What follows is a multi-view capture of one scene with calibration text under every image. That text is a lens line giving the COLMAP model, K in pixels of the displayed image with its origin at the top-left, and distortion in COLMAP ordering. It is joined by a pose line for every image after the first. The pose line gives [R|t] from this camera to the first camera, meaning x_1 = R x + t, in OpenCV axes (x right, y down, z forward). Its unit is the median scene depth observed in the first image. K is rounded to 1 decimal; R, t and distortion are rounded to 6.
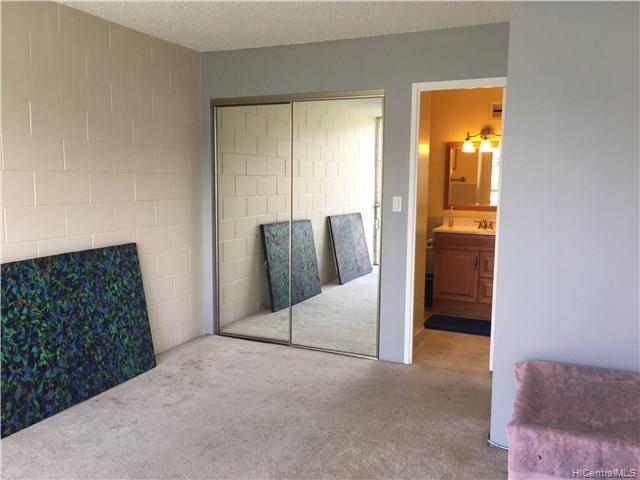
lens RADIAL K [[542.0, 0, 318.8], [0, 542.0, 238.7], [0, 0, 1]] dist [0.077455, -0.103746]
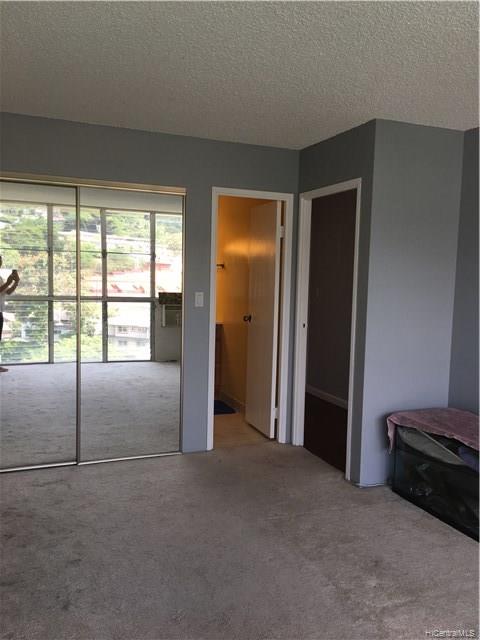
lens RADIAL K [[542.0, 0, 240.0], [0, 542.0, 320.0], [0, 0, 1]] dist [0.077455, -0.103746]
pose [[0.695155, -0.053710, 0.716850, -0.551681], [0.064948, 0.997819, 0.011779, -0.031439], [-0.715920, 0.038370, 0.697128, 0.217626]]
